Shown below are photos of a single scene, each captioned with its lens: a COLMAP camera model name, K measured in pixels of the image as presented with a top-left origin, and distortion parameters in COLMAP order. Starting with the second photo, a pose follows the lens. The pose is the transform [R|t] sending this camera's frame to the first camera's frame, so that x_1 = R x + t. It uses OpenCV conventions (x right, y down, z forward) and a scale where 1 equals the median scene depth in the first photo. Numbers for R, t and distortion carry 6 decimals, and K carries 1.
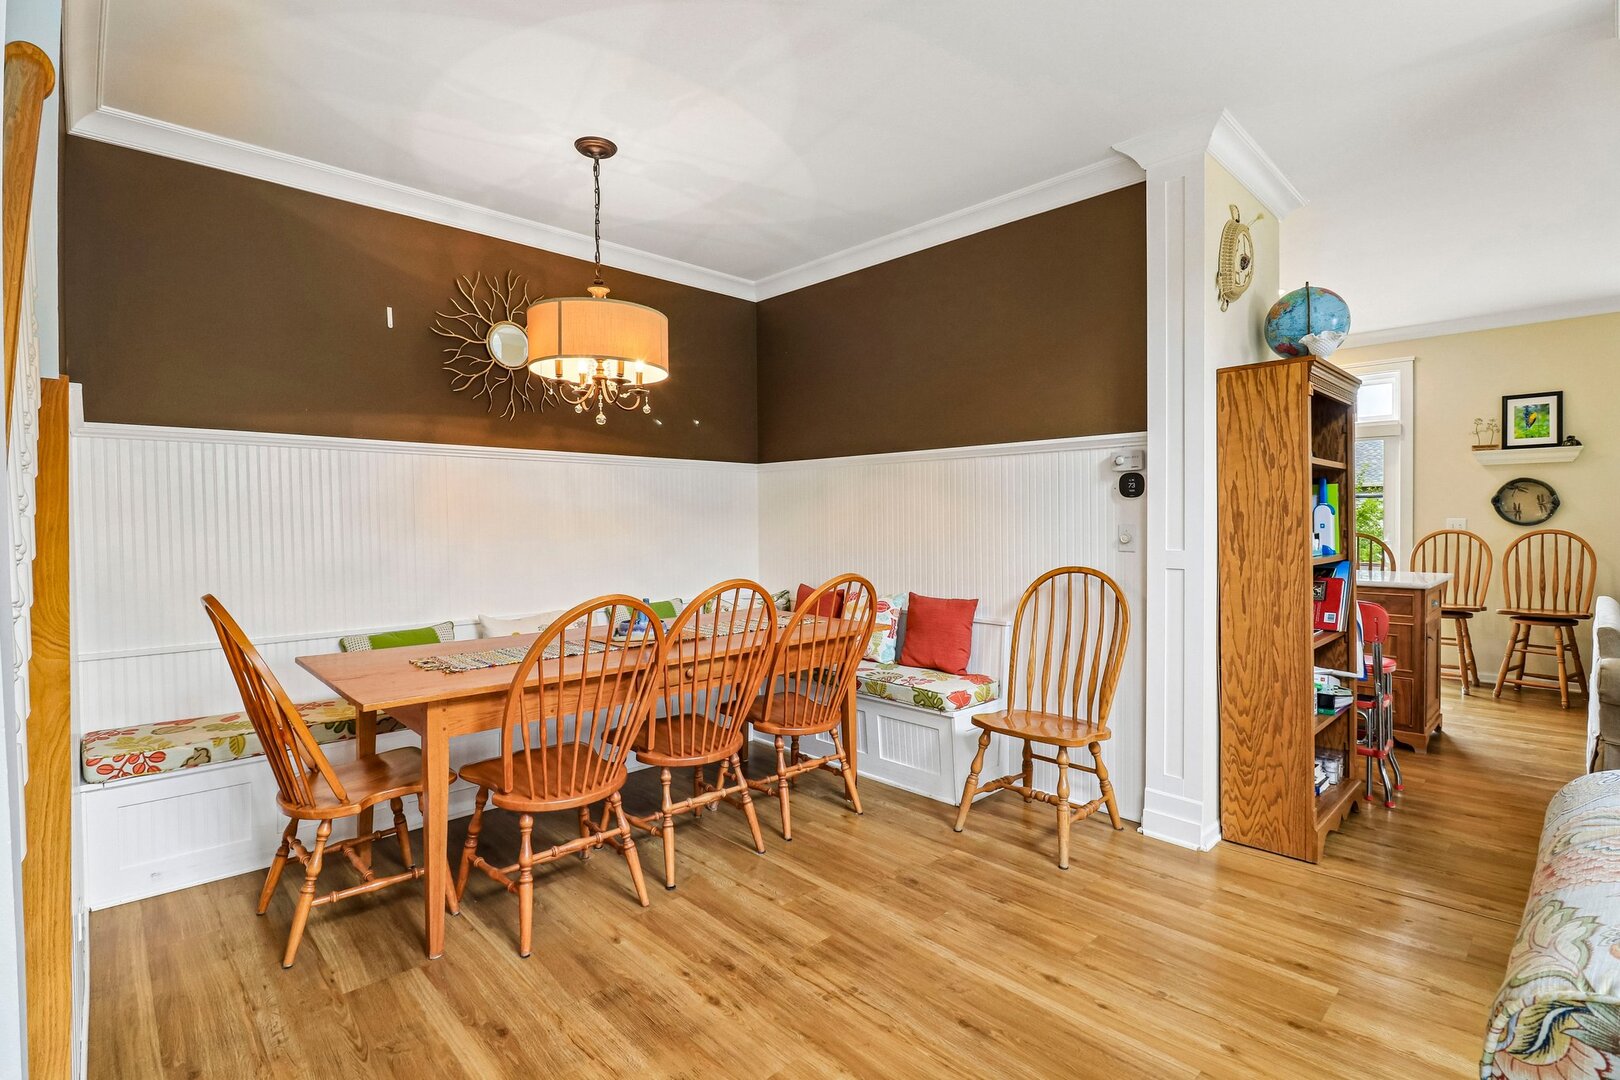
lens RADIAL K [[760.8, 0, 801.2], [0, 760.8, 514.8], [0, 0, 1]] dist [-0.004959, -0.001635]
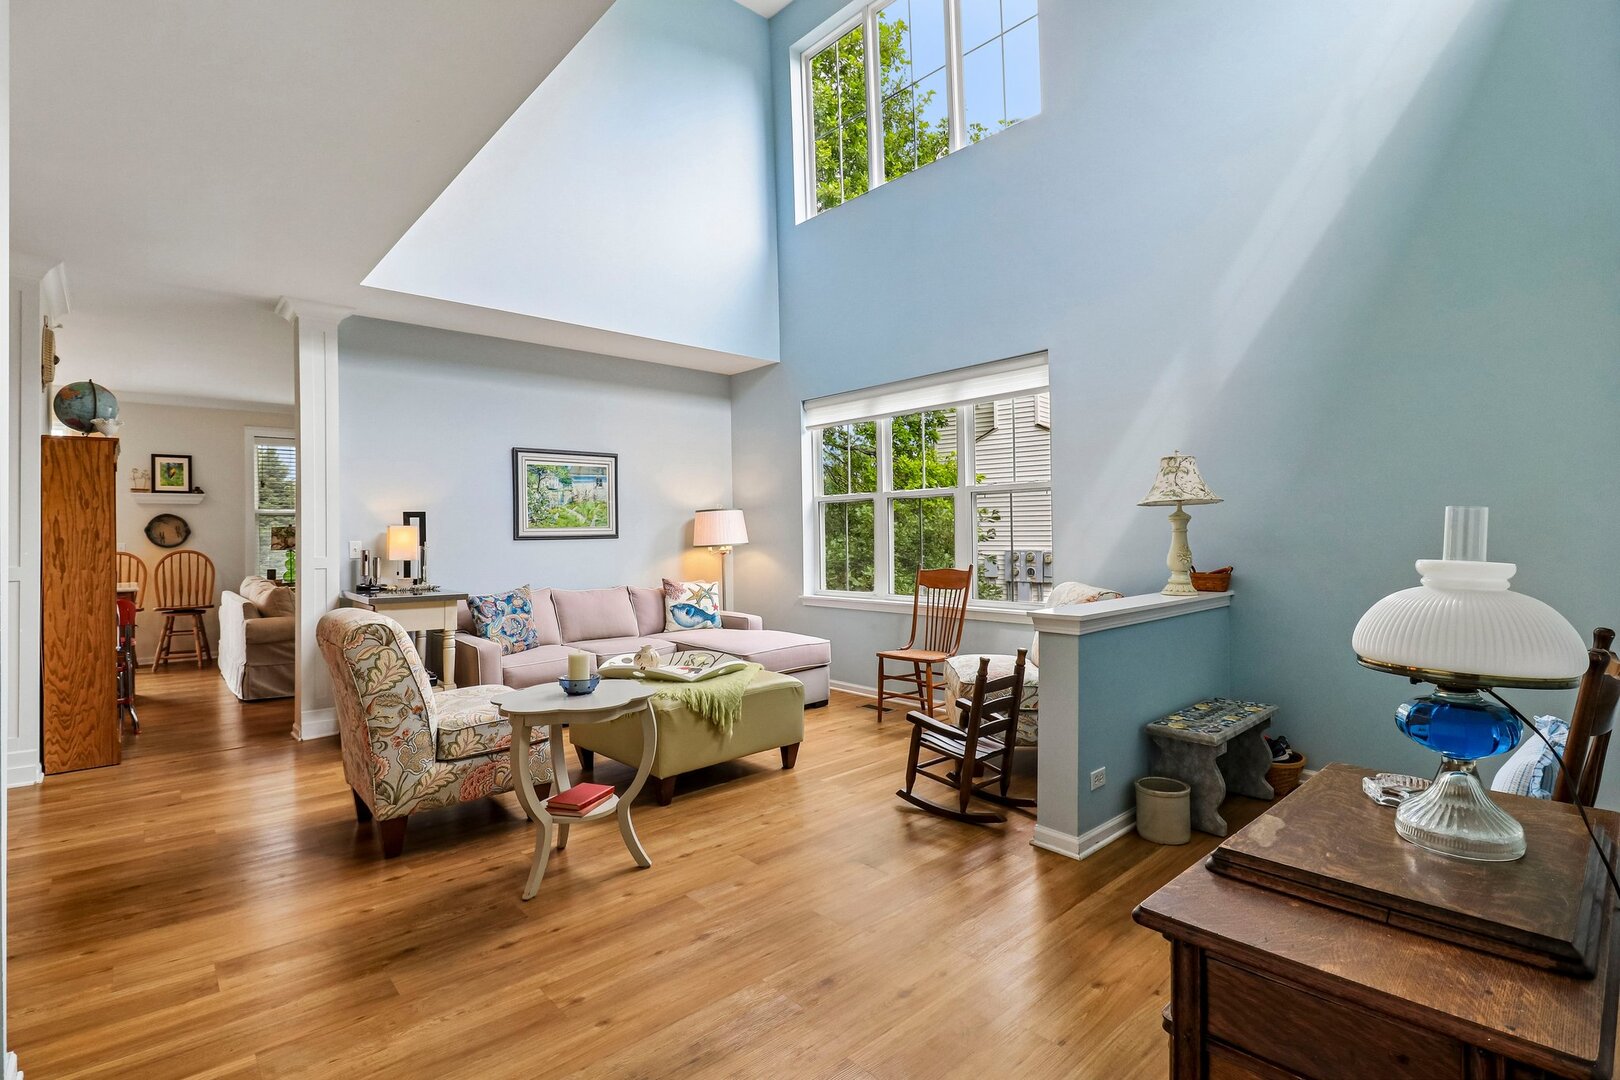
lens RADIAL K [[760.8, 0, 808.5], [0, 760.8, 530.7], [0, 0, 1]] dist [-0.004959, -0.001635]
pose [[0.027168, 0.006691, 0.999608, -0.796428], [0.007808, 0.999946, -0.006905, 0.002774], [-0.999600, 0.007992, 0.027114, -0.437684]]
